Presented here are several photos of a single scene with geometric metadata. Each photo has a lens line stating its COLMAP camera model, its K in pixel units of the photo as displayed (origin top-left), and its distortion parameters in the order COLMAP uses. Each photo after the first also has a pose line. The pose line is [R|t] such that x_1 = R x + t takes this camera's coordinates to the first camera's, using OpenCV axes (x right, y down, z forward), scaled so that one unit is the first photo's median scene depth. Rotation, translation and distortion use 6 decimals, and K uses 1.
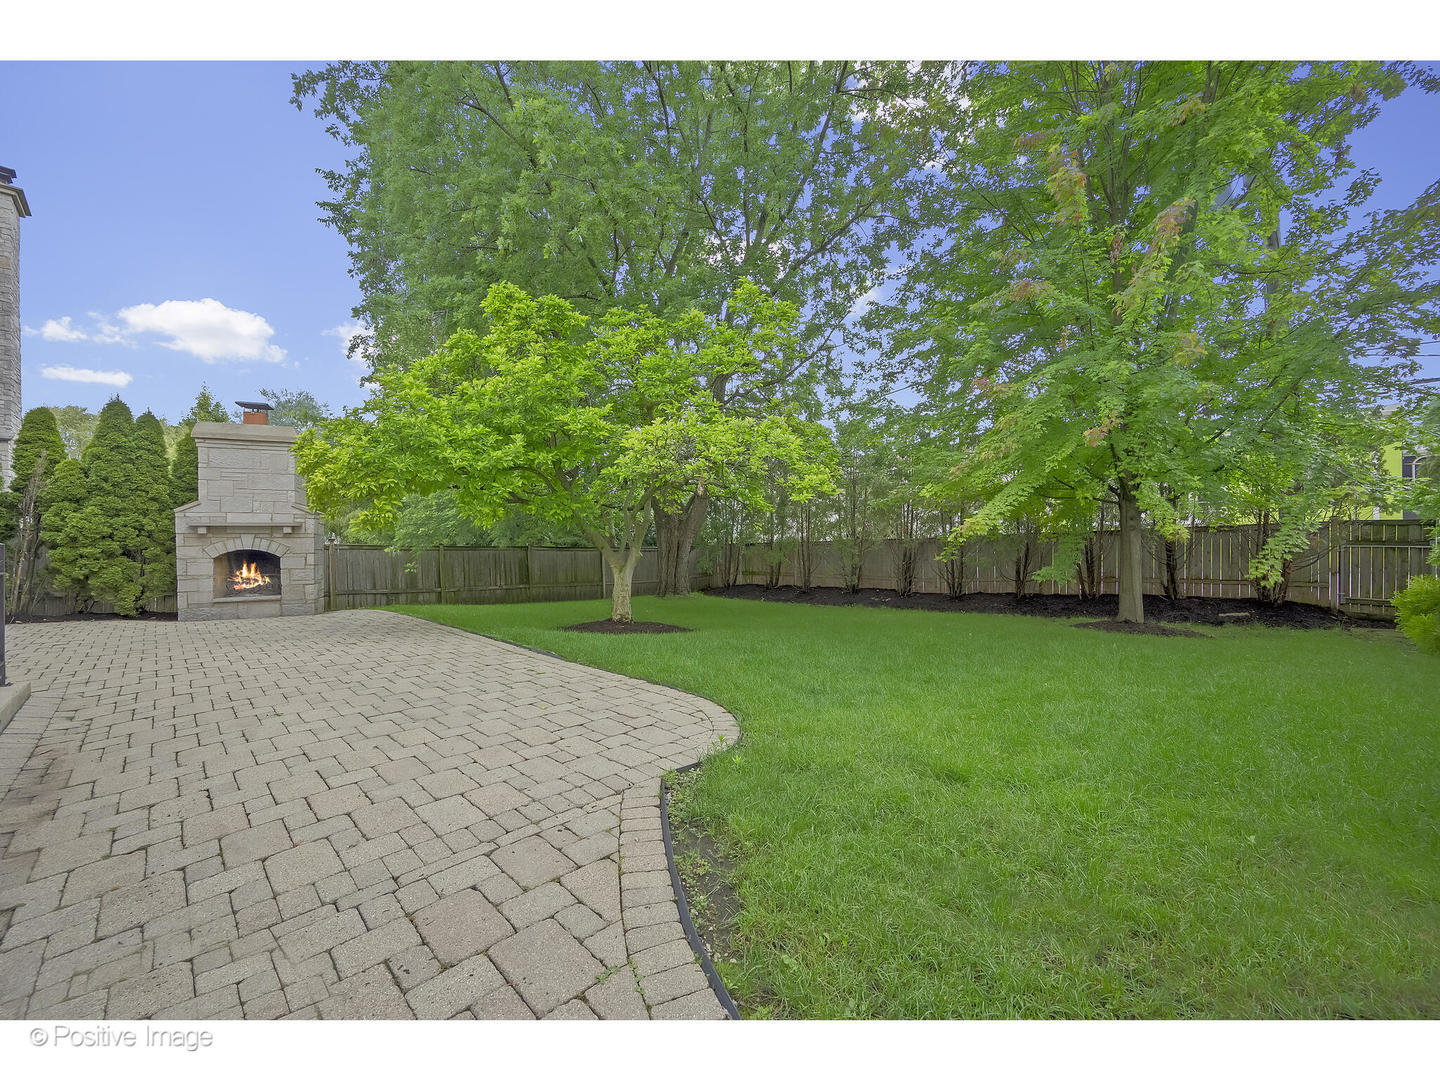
lens RADIAL K [[578.8, 0, 725.4], [0, 578.8, 534.5], [0, 0, 1]] dist [0.002138, 0.000524]
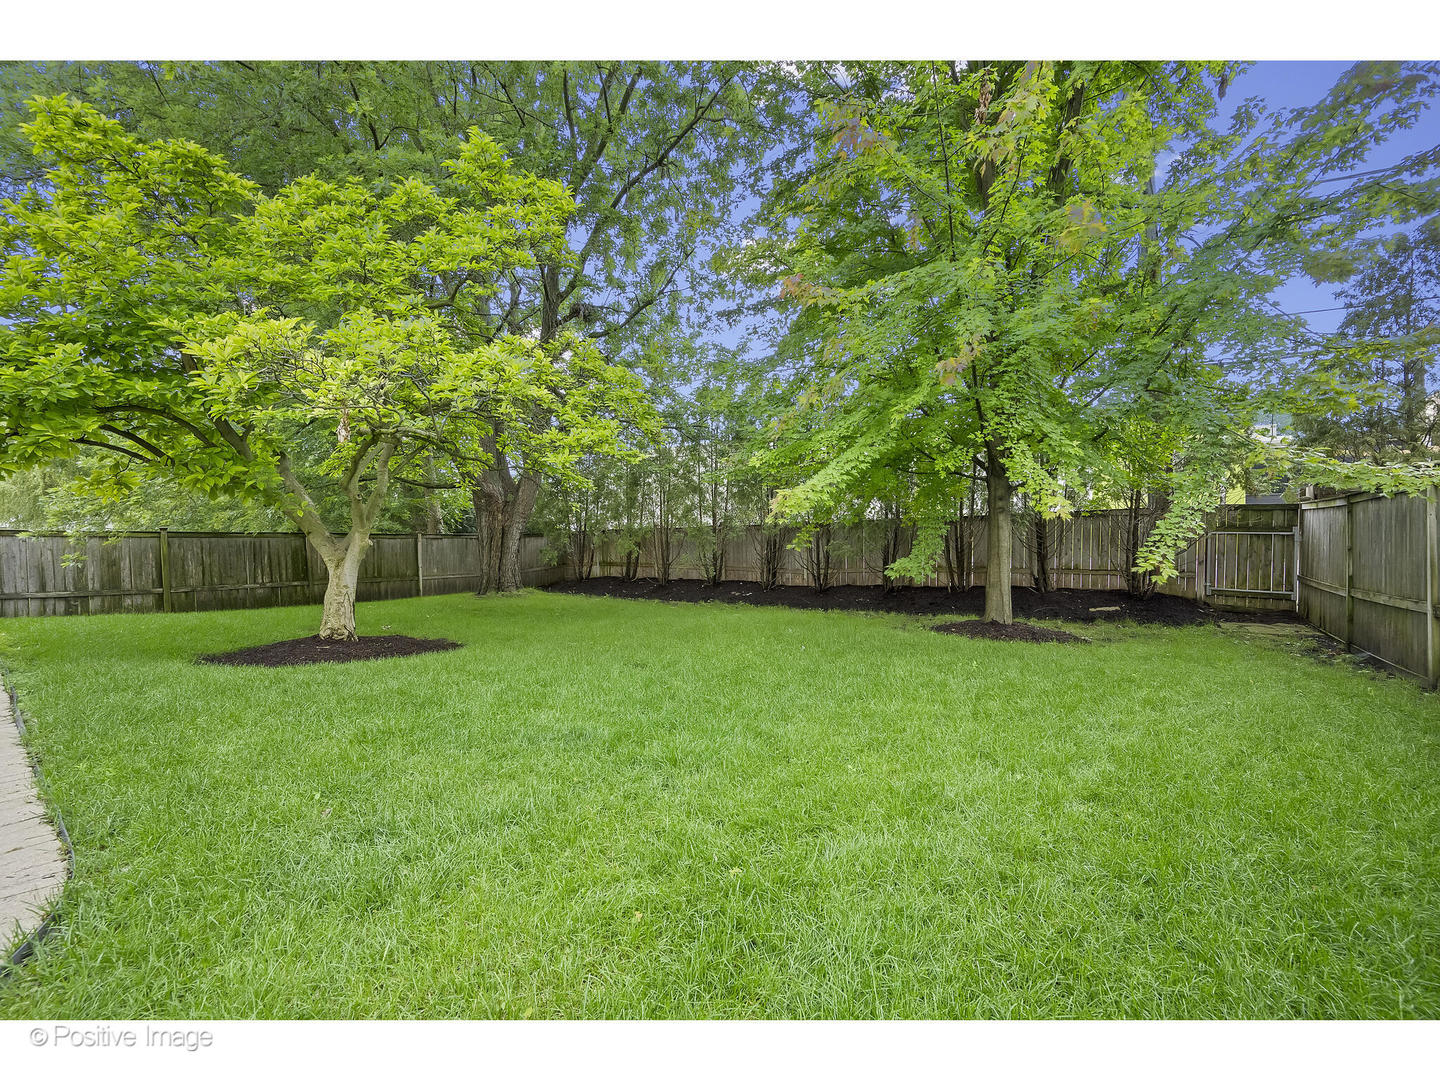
lens RADIAL K [[578.8, 0, 725.4], [0, 578.8, 534.5], [0, 0, 1]] dist [0.002138, 0.000524]
pose [[0.987178, 0.001045, 0.159623, 0.156206], [-0.004162, 0.999807, 0.019190, 0.008508], [-0.159572, -0.019609, 0.986992, 0.212167]]
